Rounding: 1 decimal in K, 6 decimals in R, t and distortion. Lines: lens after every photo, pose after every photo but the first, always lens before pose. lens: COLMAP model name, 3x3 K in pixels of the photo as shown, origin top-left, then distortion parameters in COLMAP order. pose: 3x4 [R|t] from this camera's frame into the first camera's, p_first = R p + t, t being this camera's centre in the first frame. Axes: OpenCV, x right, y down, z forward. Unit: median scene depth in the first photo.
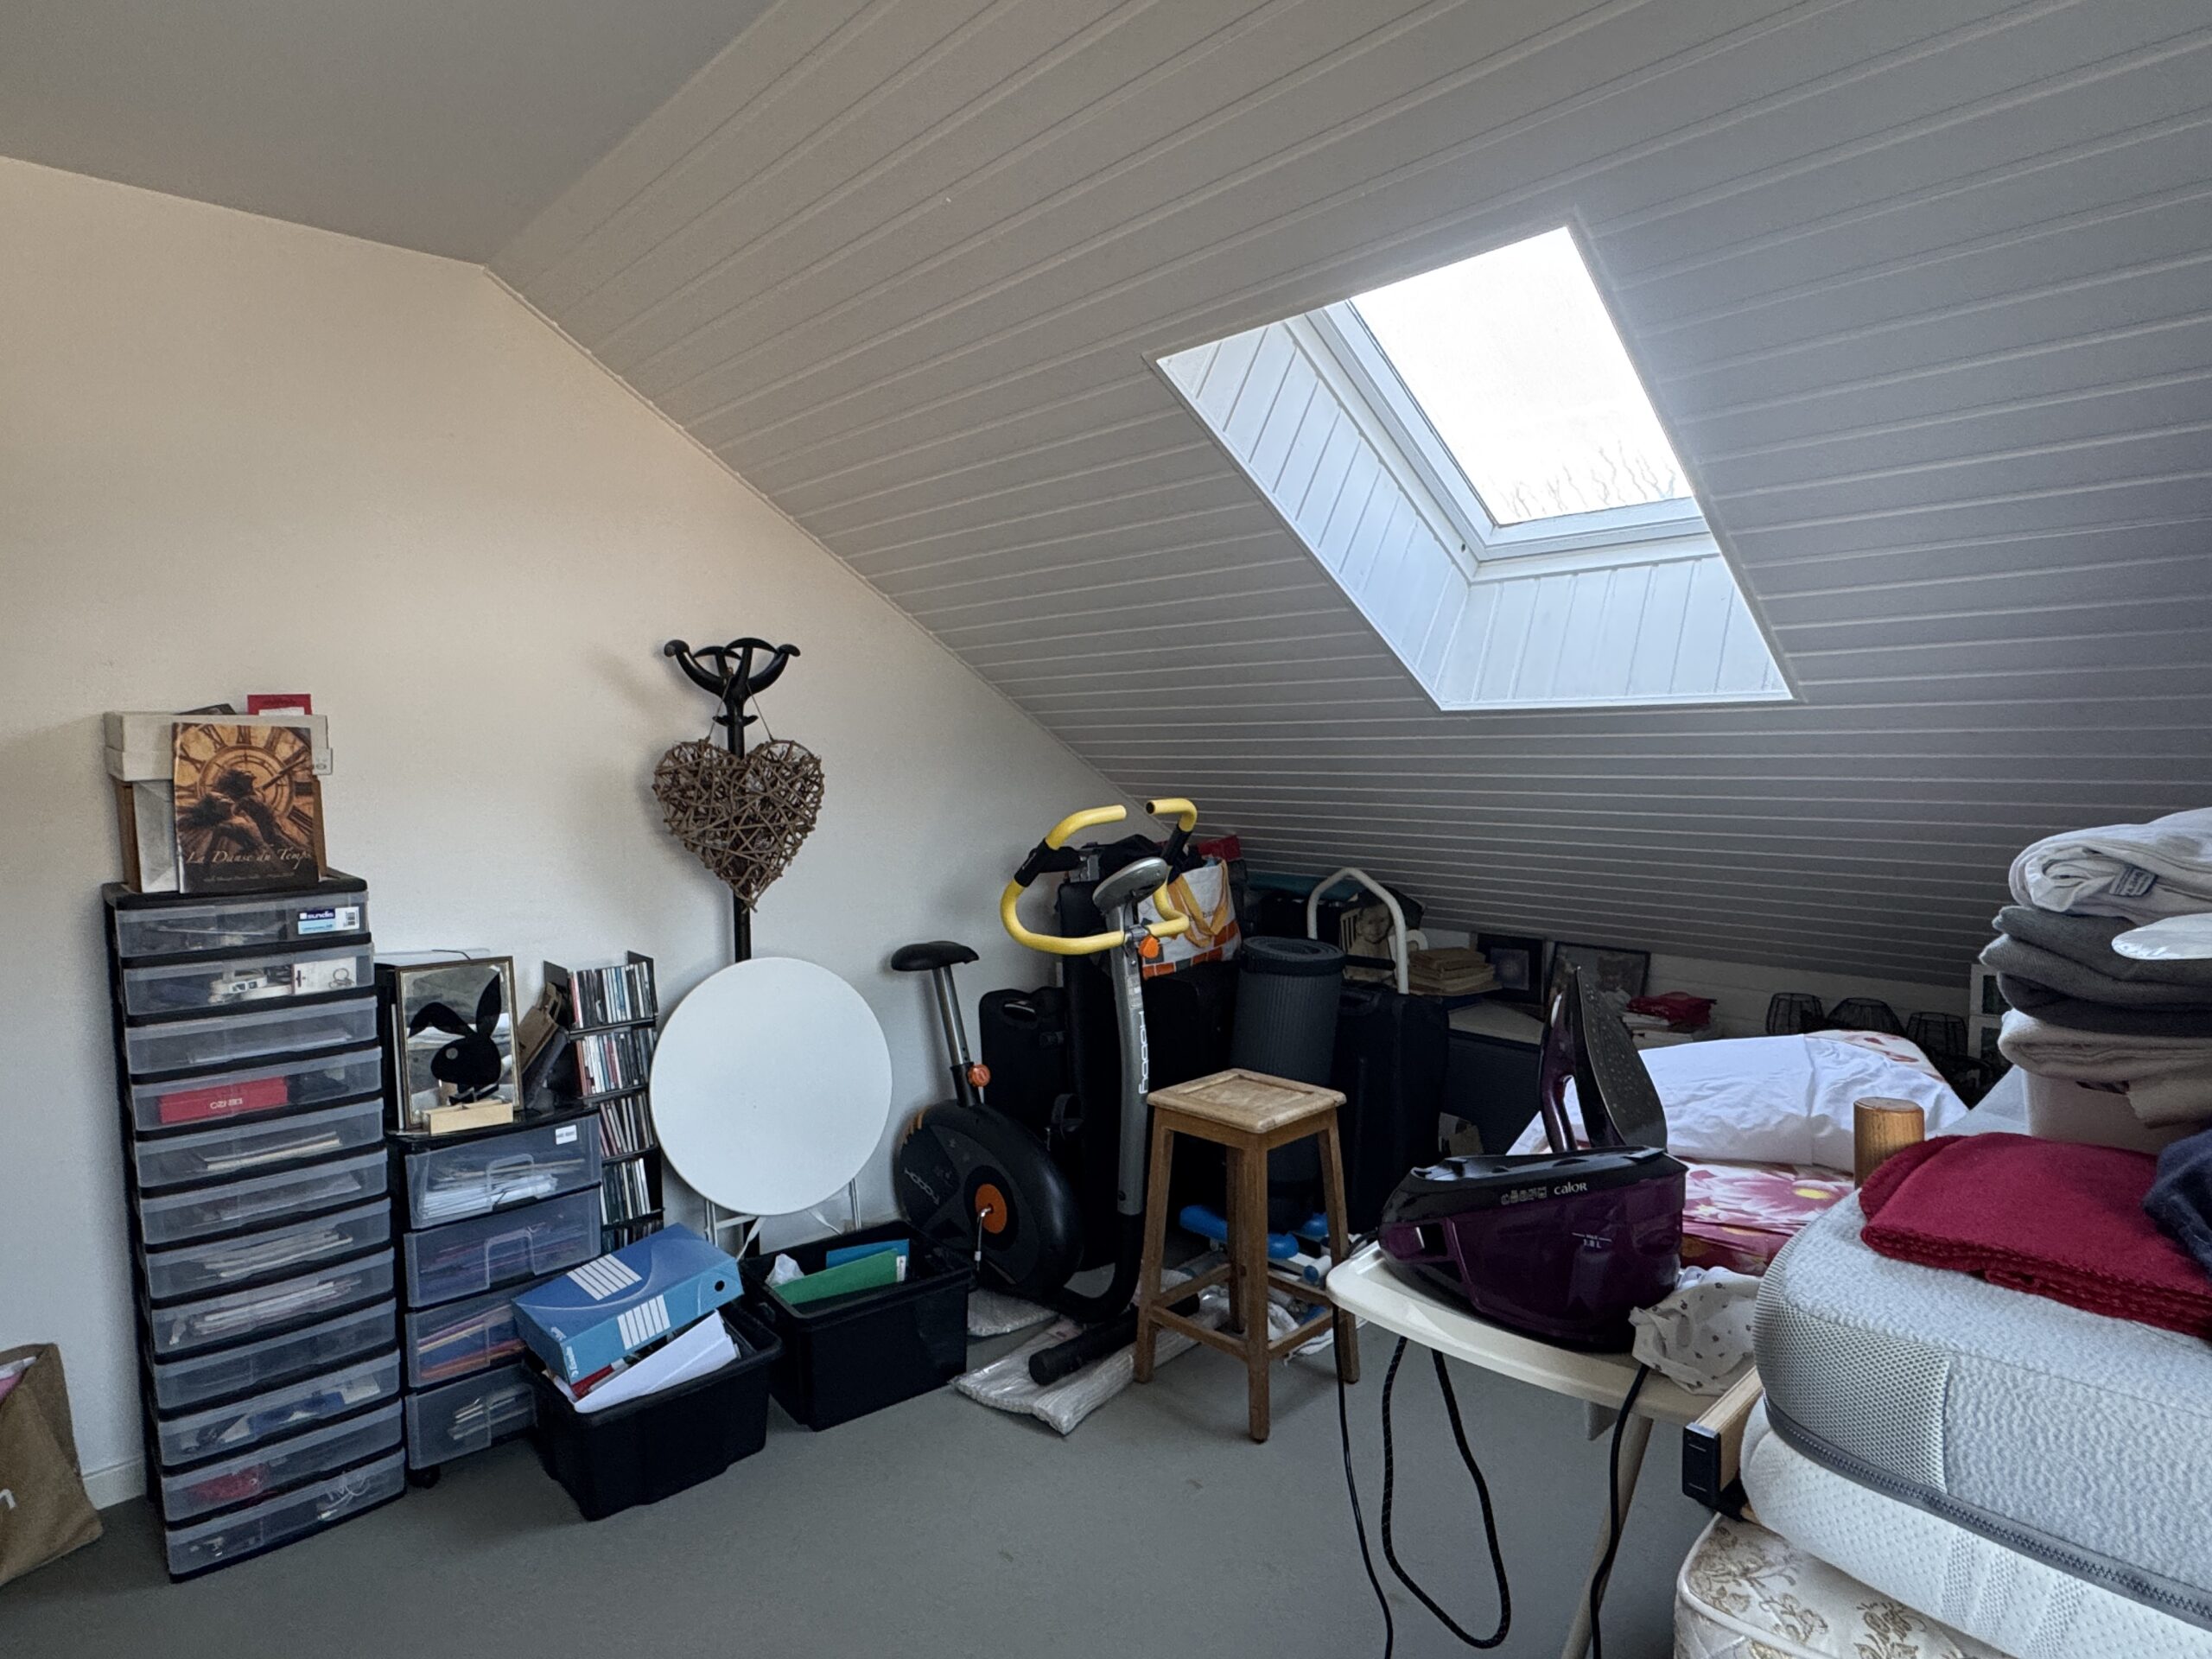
lens RADIAL K [[1209.5, 0, 1106.0], [0, 1209.5, 829.5], [0, 0, 1]] dist [0.001735, 0.000206]
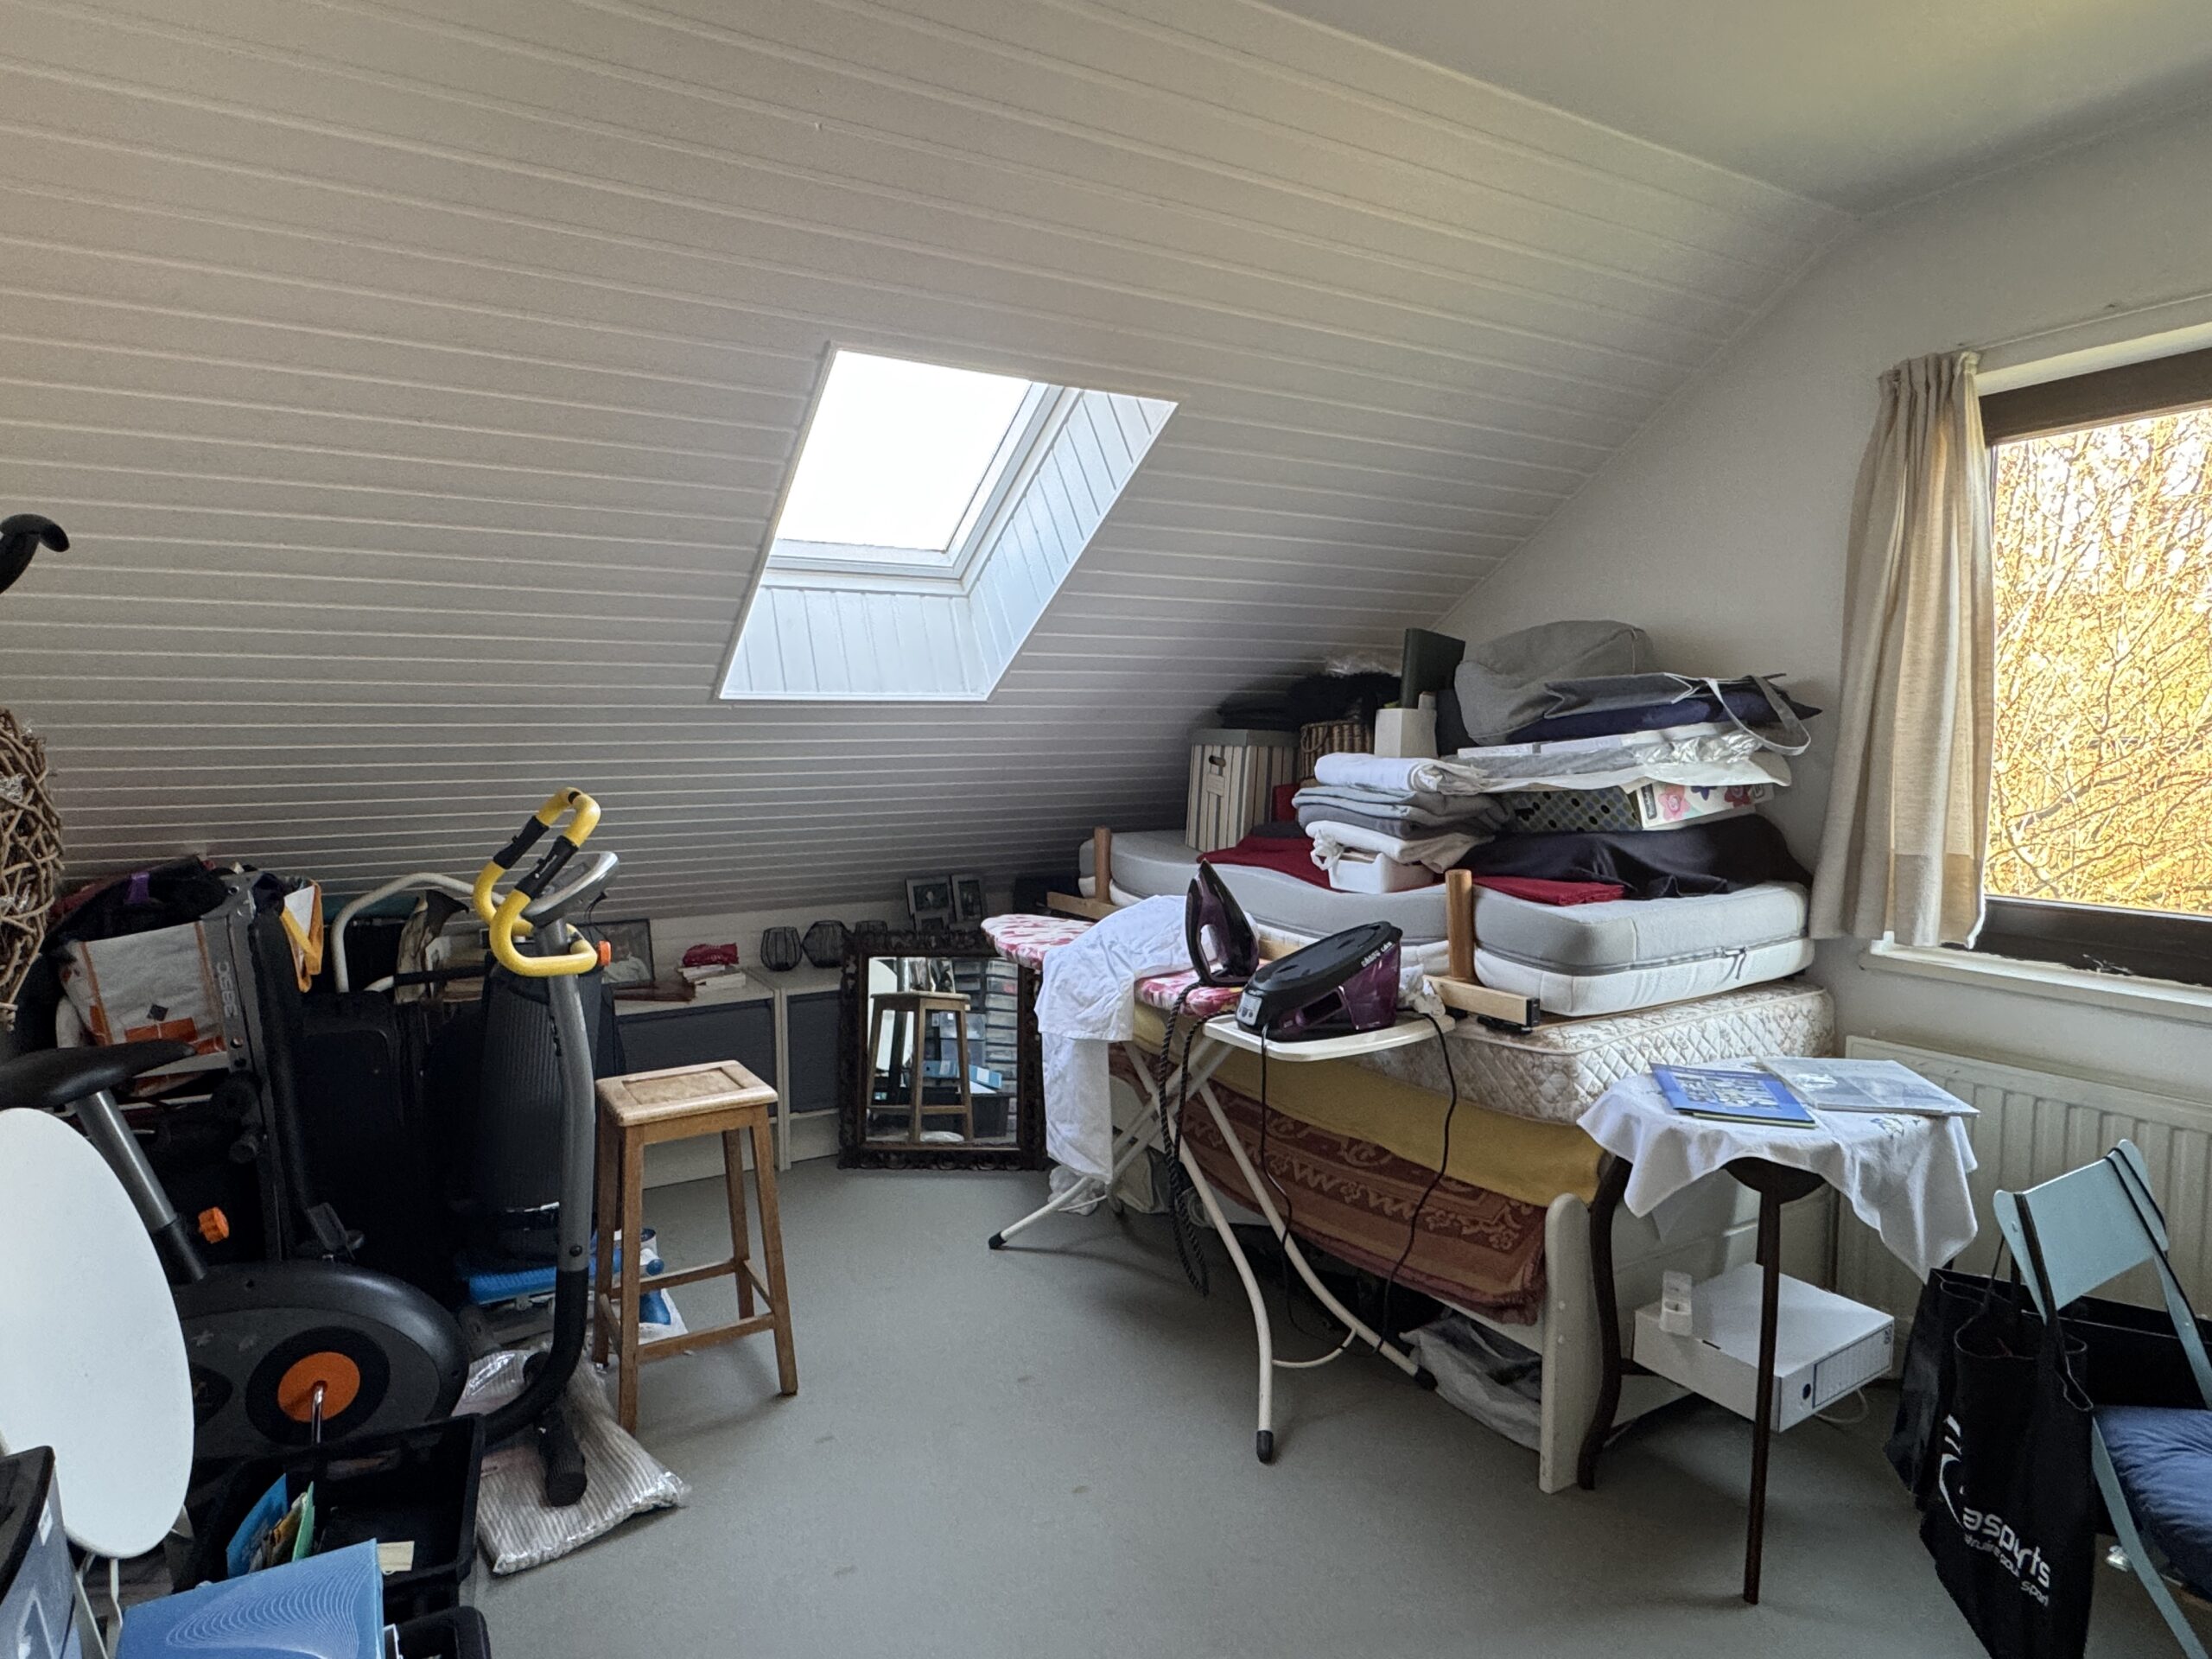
lens RADIAL K [[1228.4, 0, 1102.5], [0, 1228.4, 863.1], [0, 0, 1]] dist [-0.000185, -0.000082]
pose [[0.235419, -0.096491, 0.967092, -0.736783], [0.071053, 0.994105, 0.081890, -0.018222], [-0.969293, 0.049437, 0.240887, 0.427435]]
